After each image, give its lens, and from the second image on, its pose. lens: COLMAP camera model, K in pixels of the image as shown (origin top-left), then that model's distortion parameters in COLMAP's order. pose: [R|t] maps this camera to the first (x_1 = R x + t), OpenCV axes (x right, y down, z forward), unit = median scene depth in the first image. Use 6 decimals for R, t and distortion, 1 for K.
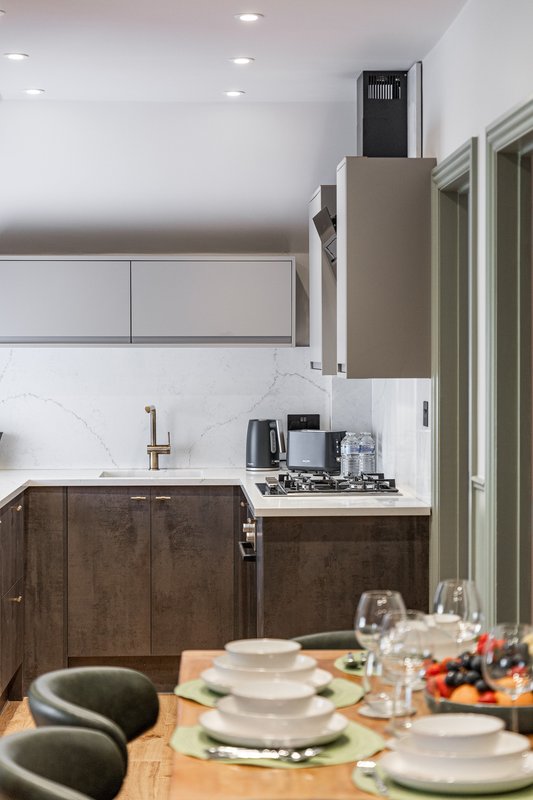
lens RADIAL K [[1896.6, 0, 264.5], [0, 1896.6, 400.0], [0, 0, 1]] dist [-0.053826, 0.000000]
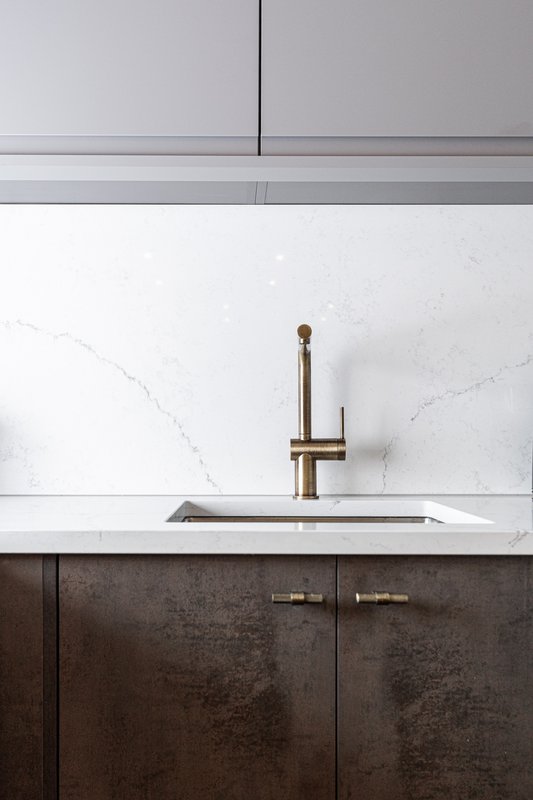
lens RADIAL K [[809.6, 0, 235.5], [0, 809.6, 446.5], [0, 0, 1]] dist [0.011494, 0.000000]
pose [[0.999147, 0.003942, -0.041107, -0.070764], [-0.004824, 0.999759, -0.021396, 0.031130], [0.041013, 0.021576, 0.998926, 0.870825]]
